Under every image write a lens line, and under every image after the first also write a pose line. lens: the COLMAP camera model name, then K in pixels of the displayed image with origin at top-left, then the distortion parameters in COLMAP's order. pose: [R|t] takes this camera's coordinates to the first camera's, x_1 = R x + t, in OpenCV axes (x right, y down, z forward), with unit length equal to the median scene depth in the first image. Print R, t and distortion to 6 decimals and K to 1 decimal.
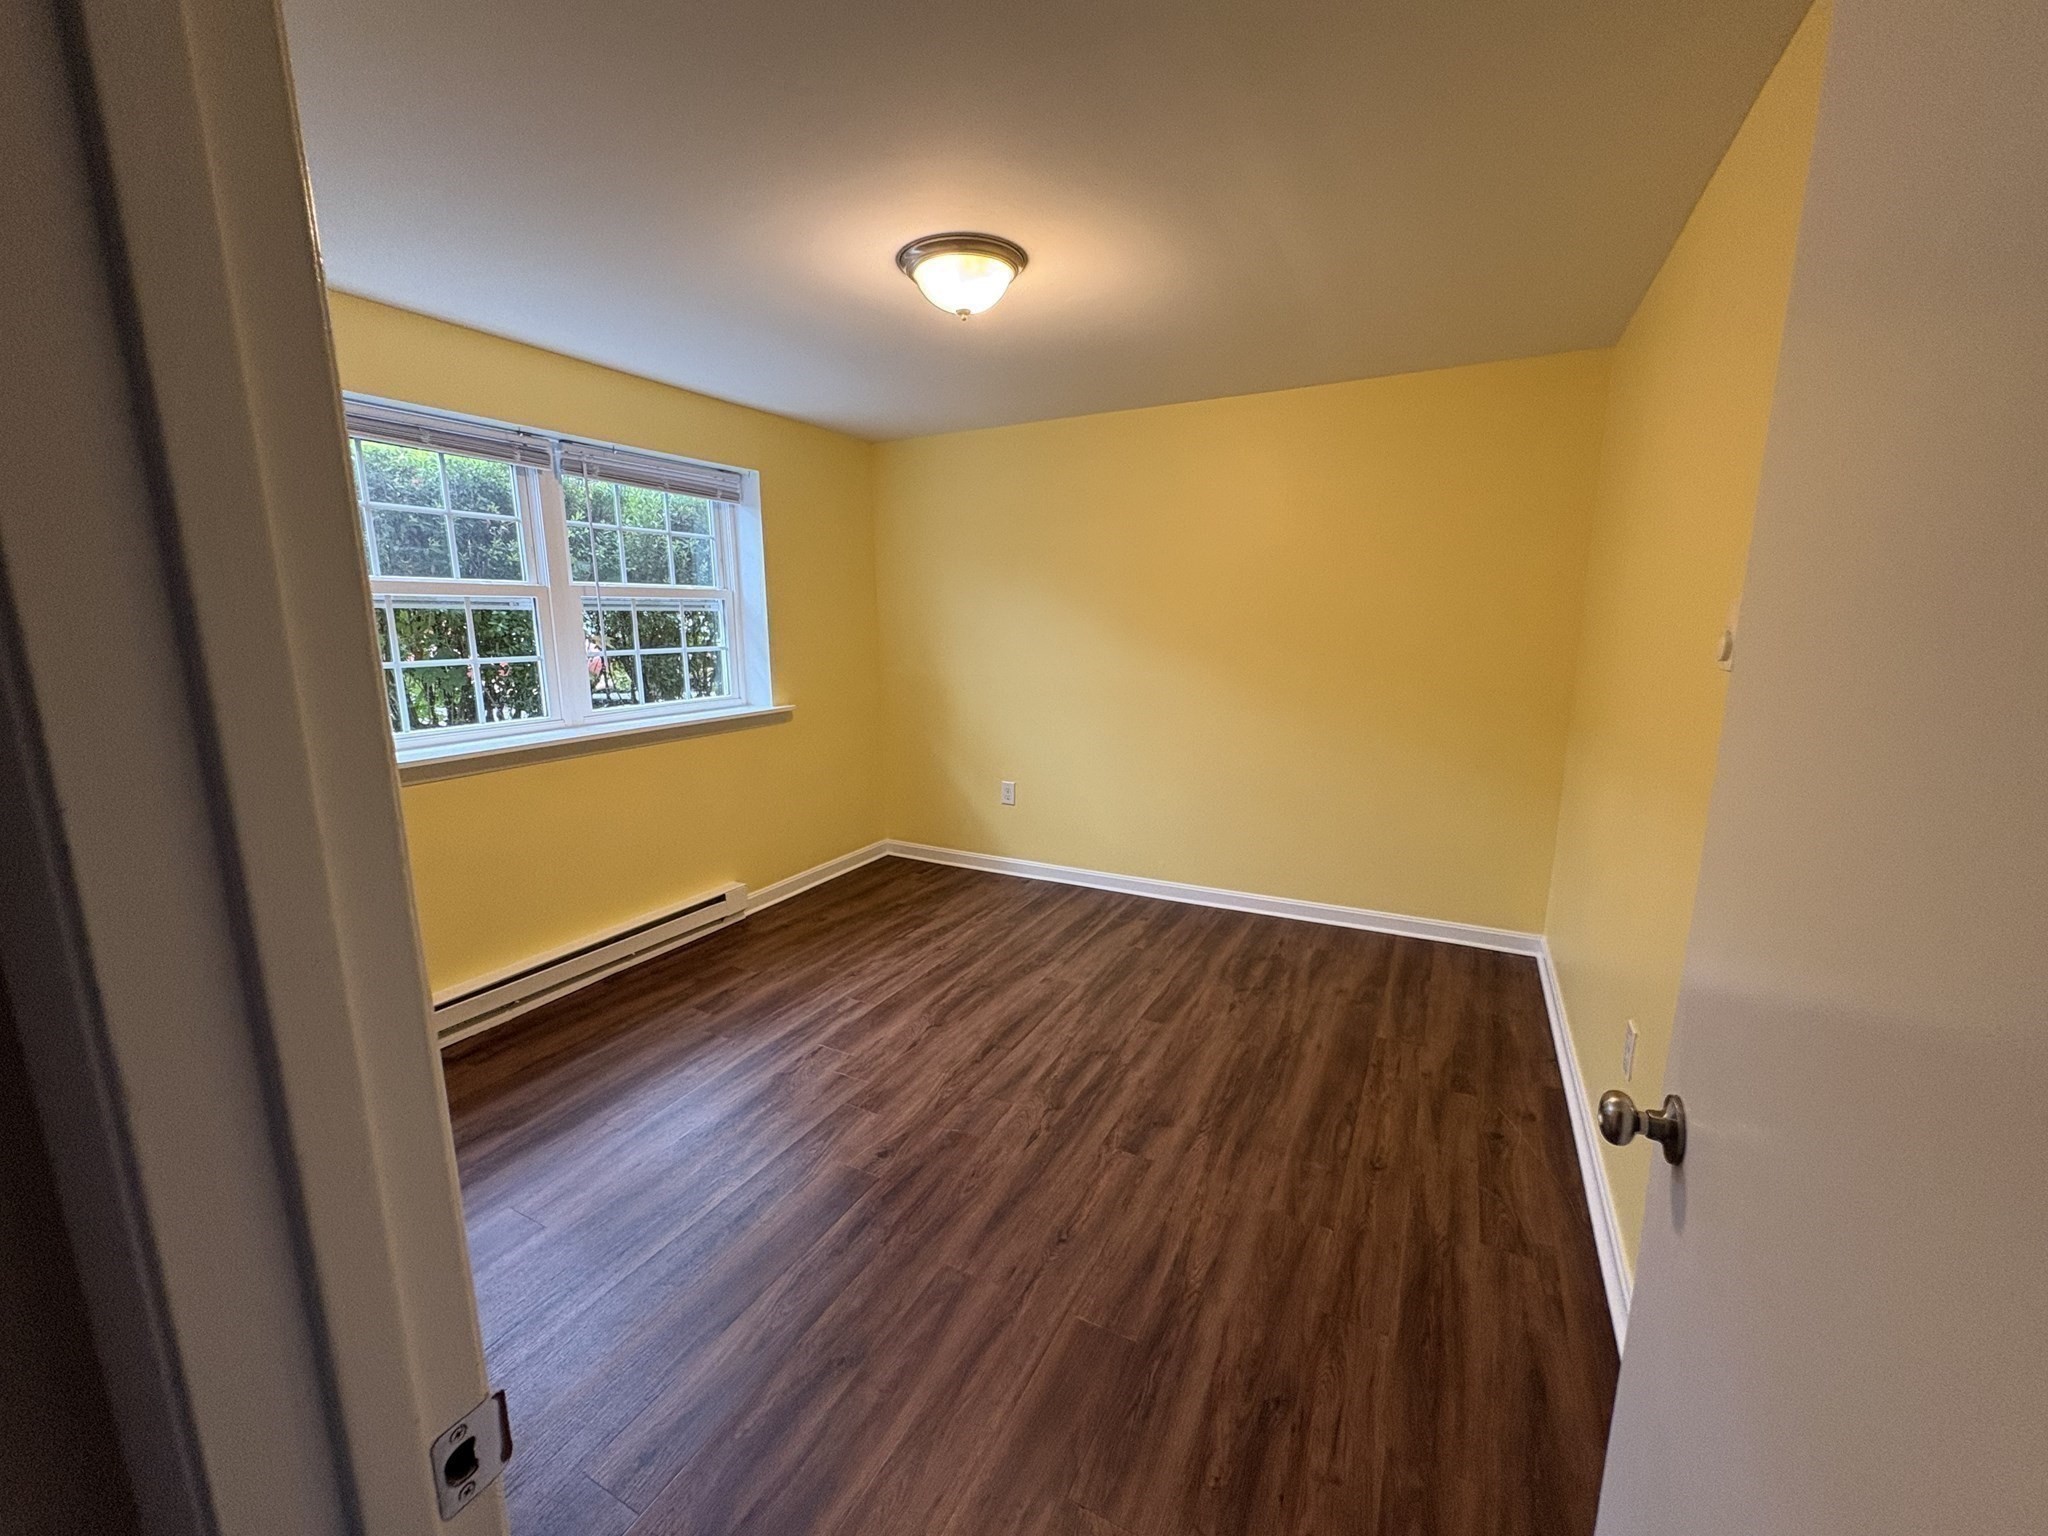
lens RADIAL K [[821.0, 0, 1023.4], [0, 821.0, 763.8], [0, 0, 1]] dist [0.001717, 0.000296]
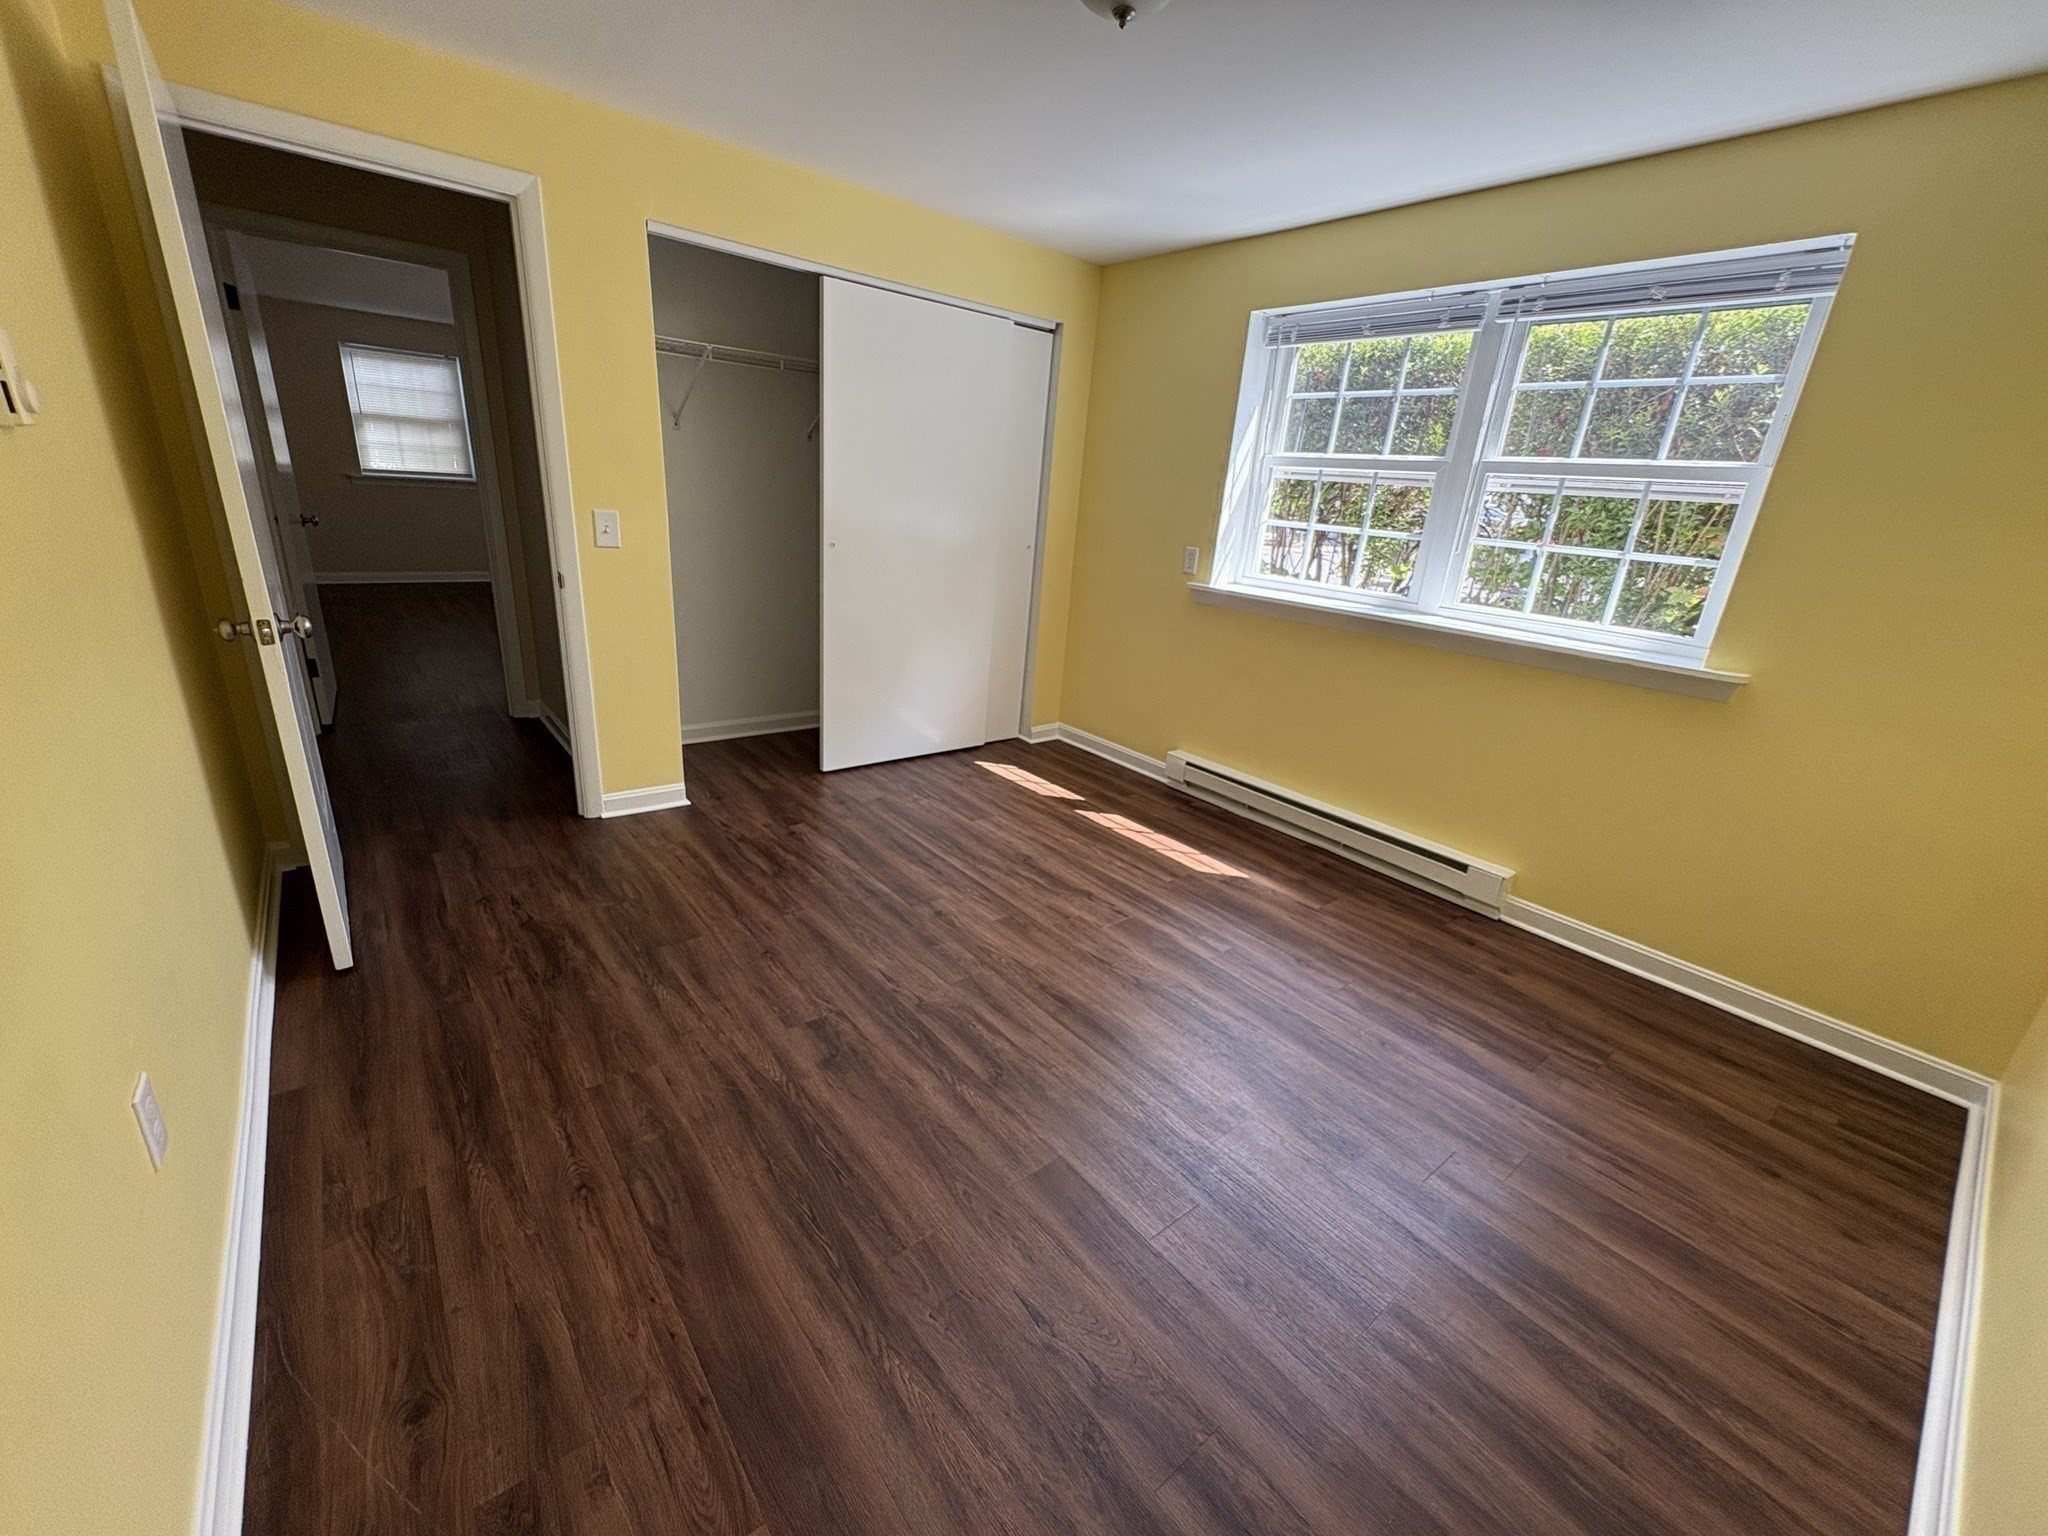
lens RADIAL K [[821.0, 0, 1021.0], [0, 821.0, 779.9], [0, 0, 1]] dist [0.001717, 0.000296]
pose [[-0.397971, 0.288632, -0.870810, 0.716979], [-0.232167, 0.886631, 0.399979, -0.197579], [0.887534, 0.361354, -0.285843, 1.262999]]
